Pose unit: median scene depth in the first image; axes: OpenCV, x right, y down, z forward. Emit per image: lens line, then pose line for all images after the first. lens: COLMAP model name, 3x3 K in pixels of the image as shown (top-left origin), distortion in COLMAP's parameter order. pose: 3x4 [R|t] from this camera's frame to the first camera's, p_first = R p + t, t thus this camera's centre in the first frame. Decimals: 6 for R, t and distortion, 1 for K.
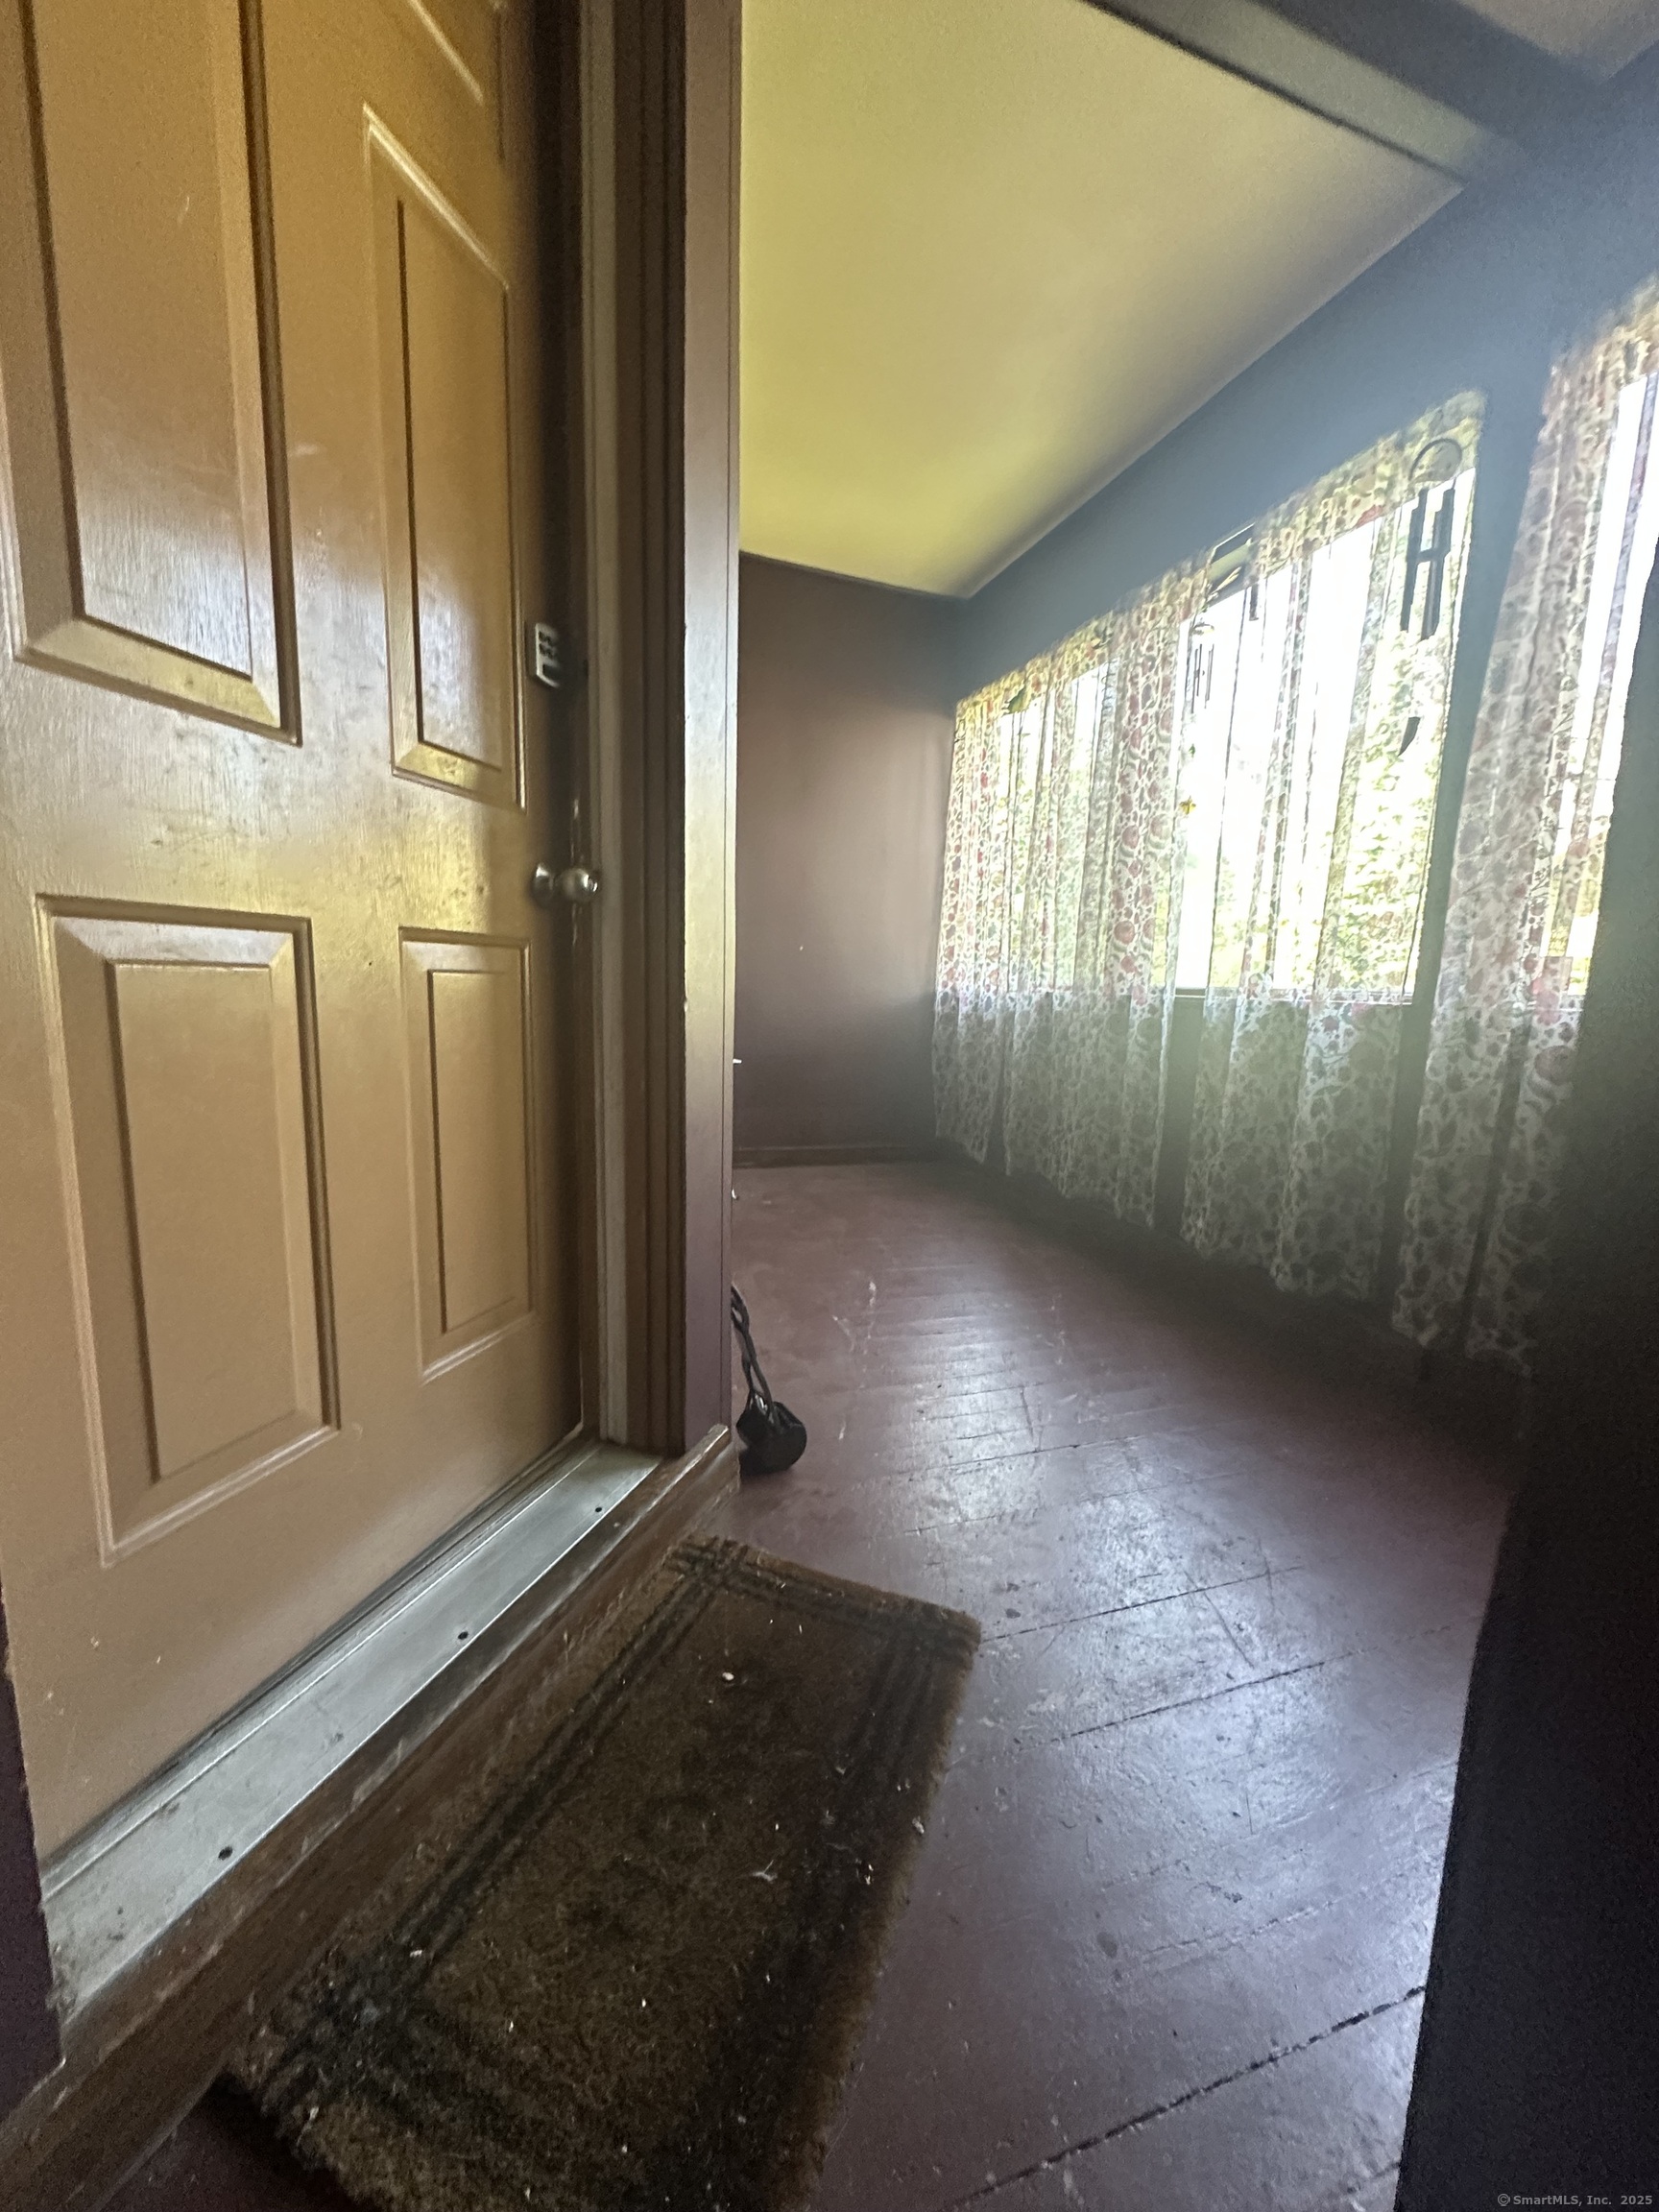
lens RADIAL K [[876.6, 0, 832.4], [0, 876.6, 1110.6], [0, 0, 1]] dist [-0.007115, 0.003487]
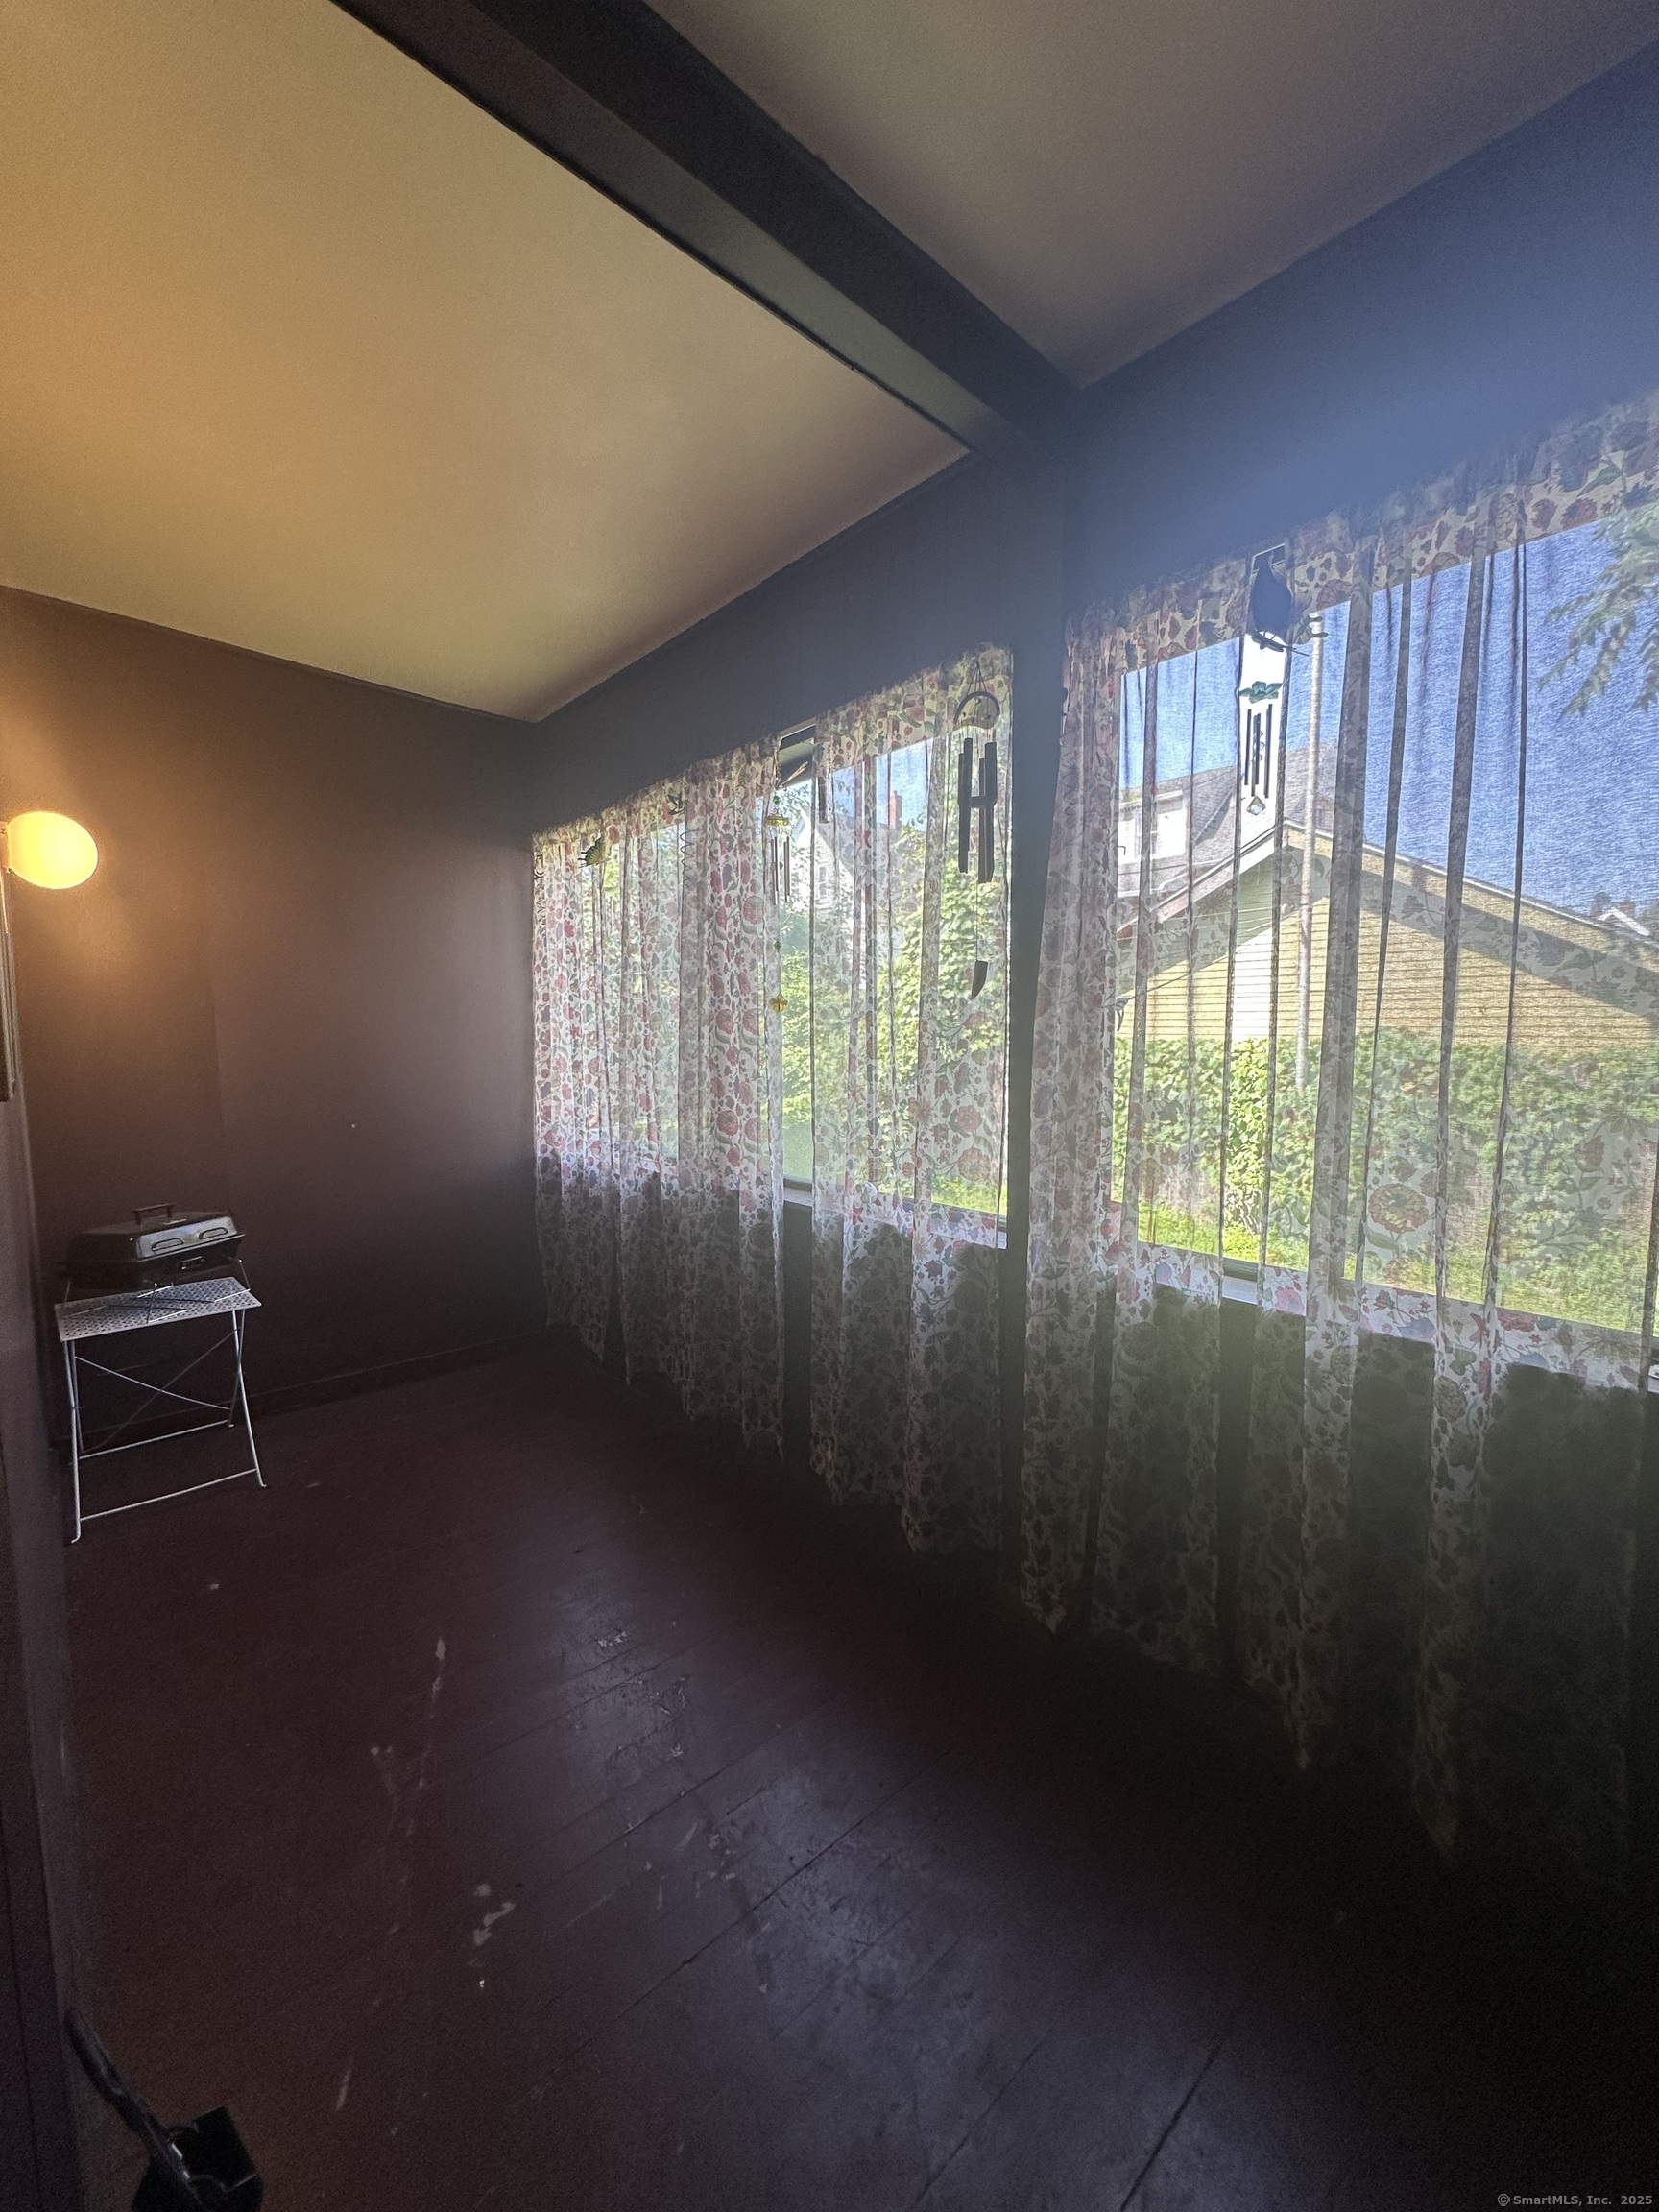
lens RADIAL K [[878.7, 0, 812.9], [0, 878.7, 1106.2], [0, 0, 1]] dist [0.011022, 0.000025]
pose [[0.929172, -0.069068, 0.363138, 0.103435], [0.087105, 0.995635, -0.033511, -0.225043], [-0.359239, 0.062769, 0.931132, 0.137218]]
